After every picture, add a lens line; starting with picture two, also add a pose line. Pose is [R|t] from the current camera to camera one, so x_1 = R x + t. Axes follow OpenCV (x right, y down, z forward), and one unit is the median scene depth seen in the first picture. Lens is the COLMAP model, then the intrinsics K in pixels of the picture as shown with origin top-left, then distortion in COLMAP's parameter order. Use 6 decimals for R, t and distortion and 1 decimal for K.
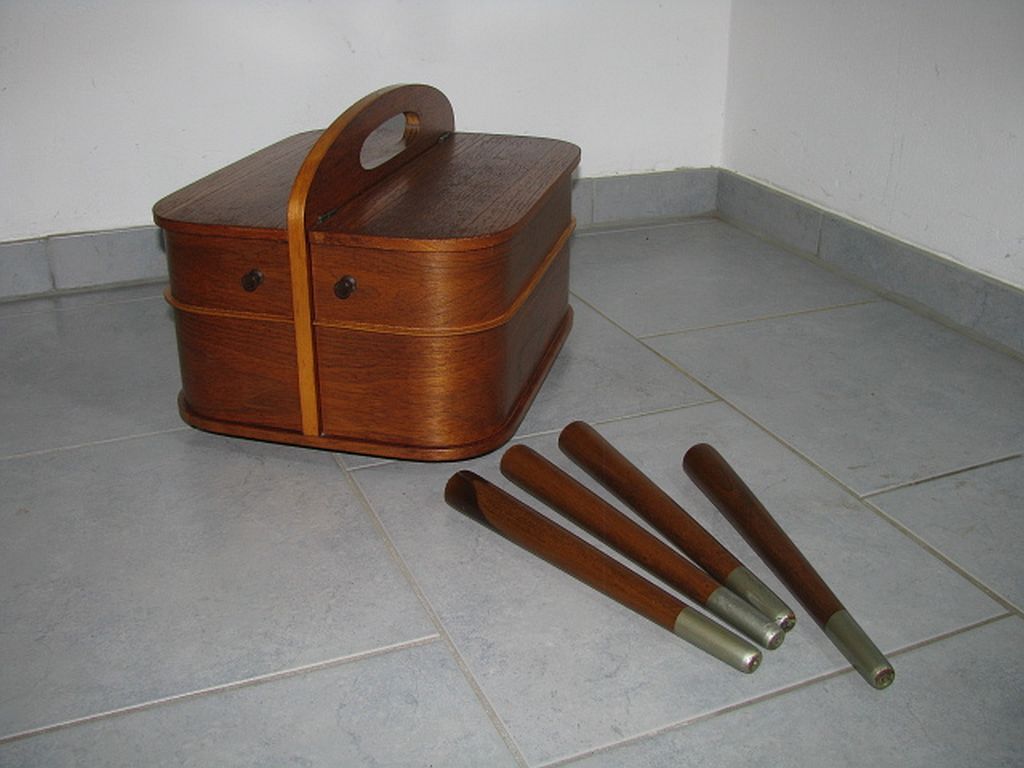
lens RADIAL K [[1080.5, 0, 496.4], [0, 1080.5, 364.2], [0, 0, 1]] dist [-0.221759, 0.260461]
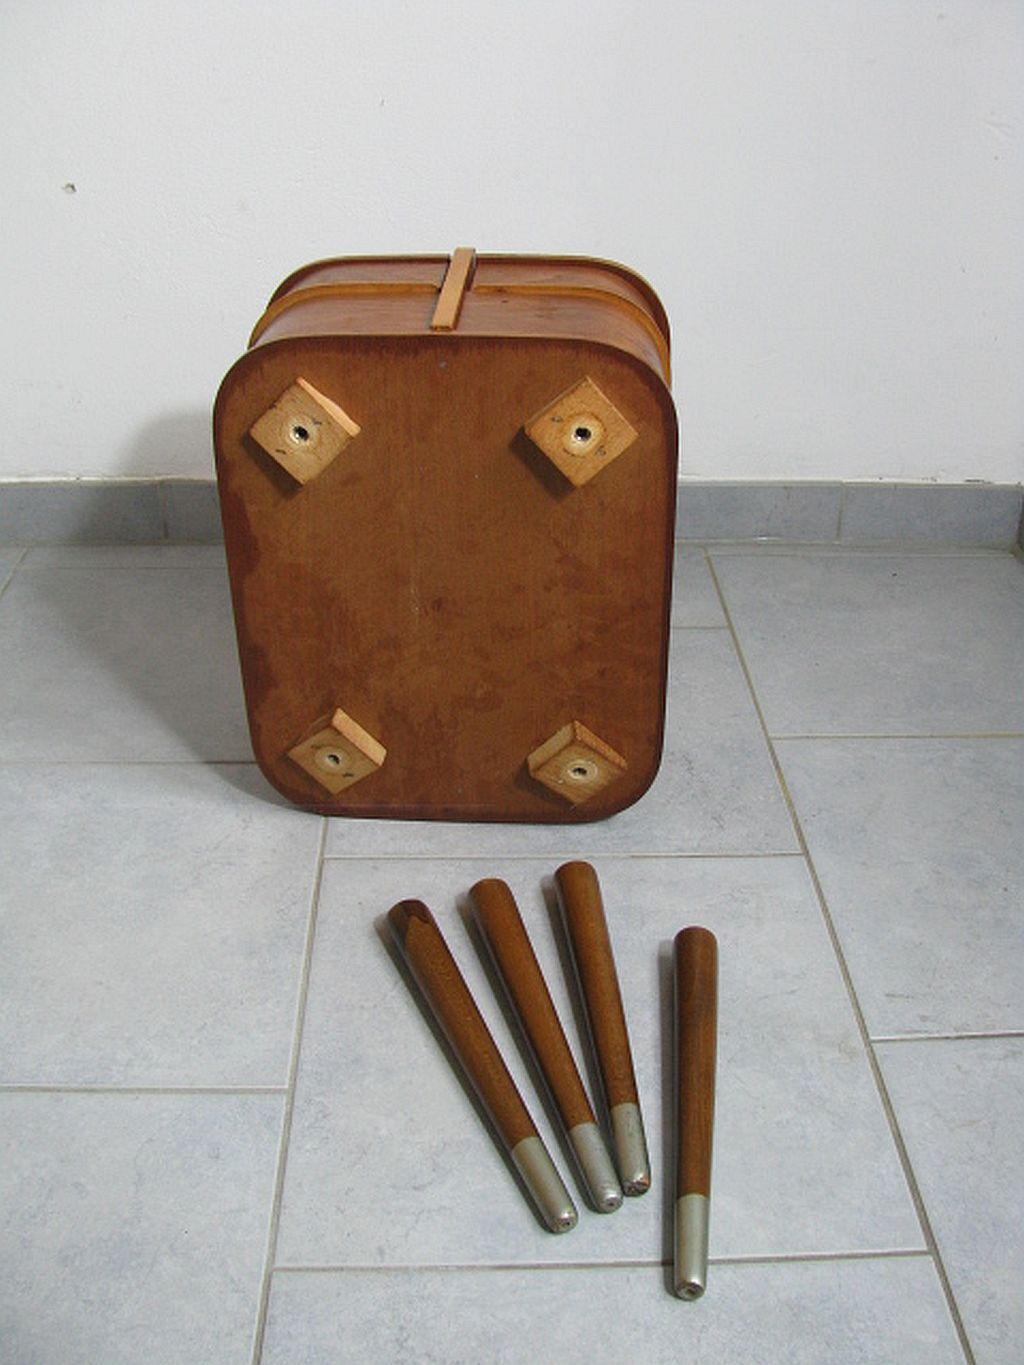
lens RADIAL K [[1441.5, 0, 542.7], [0, 1441.5, 666.5], [0, 0, 1]] dist [-0.228141, 0.273924]
pose [[0.939309, 0.186015, -0.288264, 0.262023], [-0.154958, 0.979691, 0.127256, -0.179549], [0.306082, -0.074864, 0.949057, -0.055386]]
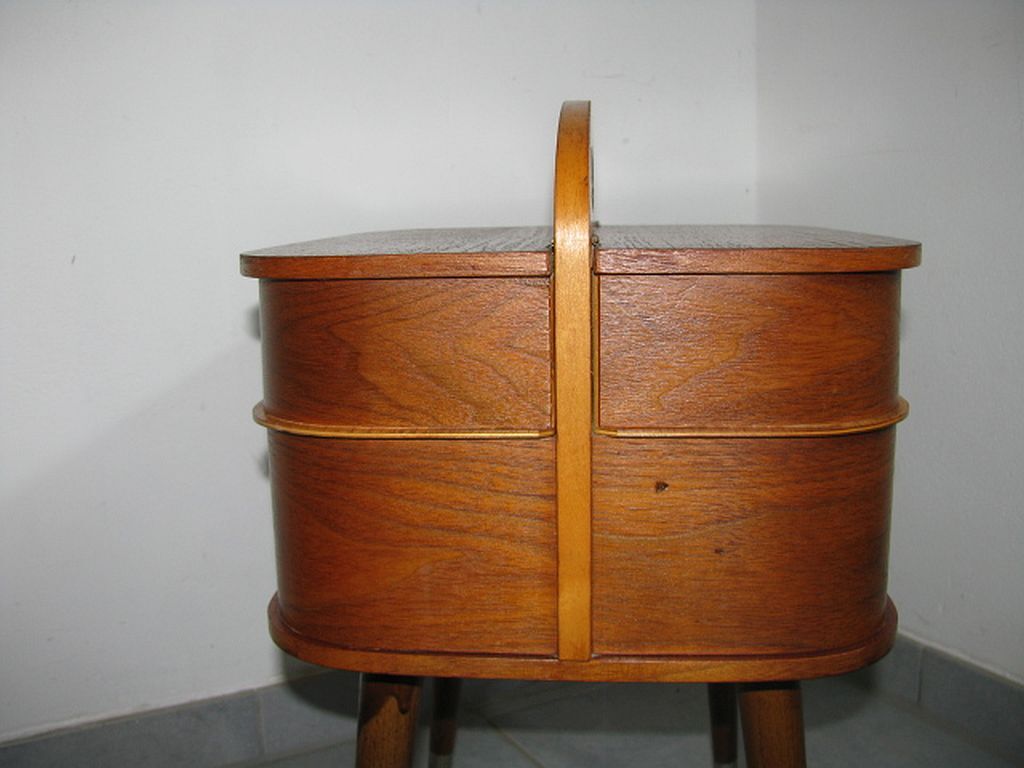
lens RADIAL K [[1081.6, 0, 496.5], [0, 1081.6, 358.2], [0, 0, 1]] dist [-0.224168, 0.265340]
pose [[0.994603, -0.040968, 0.095320, -0.053440], [0.064763, 0.962920, -0.261897, -0.193746], [-0.081056, 0.266657, 0.960377, 0.320216]]
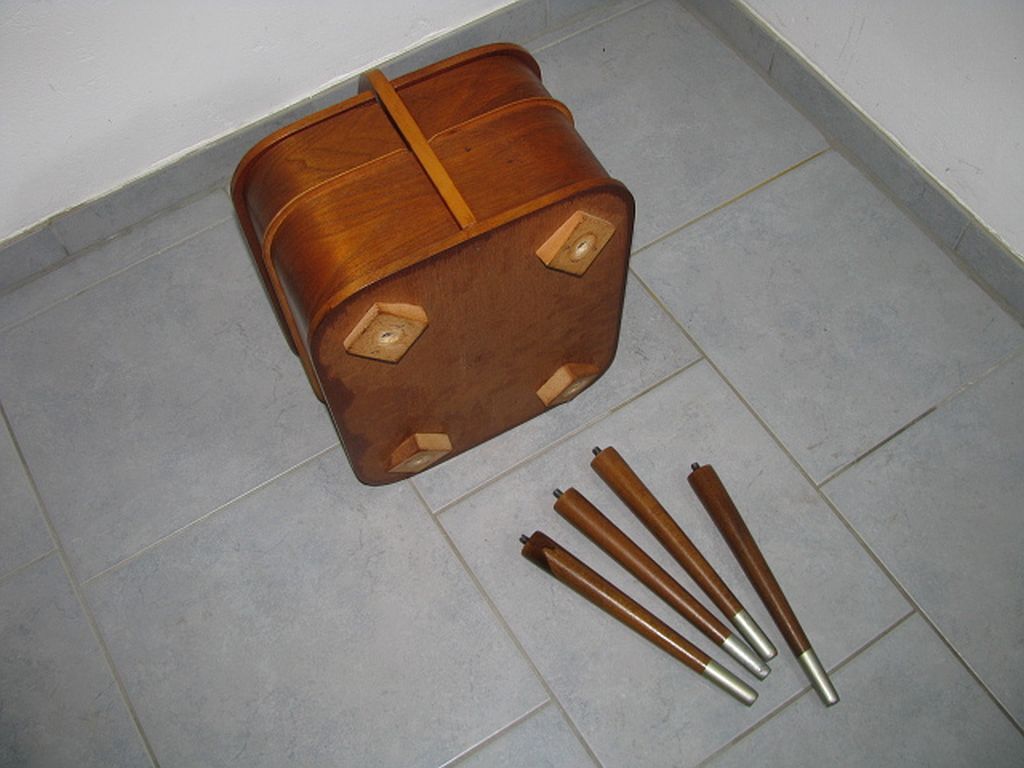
lens RADIAL K [[1080.5, 0, 496.4], [0, 1080.5, 364.2], [0, 0, 1]] dist [-0.221759, 0.260461]
pose [[0.985842, -0.157569, 0.057345, -0.082121], [0.094995, 0.806645, 0.583352, -0.595072], [-0.138175, -0.569646, 0.810192, 0.029583]]
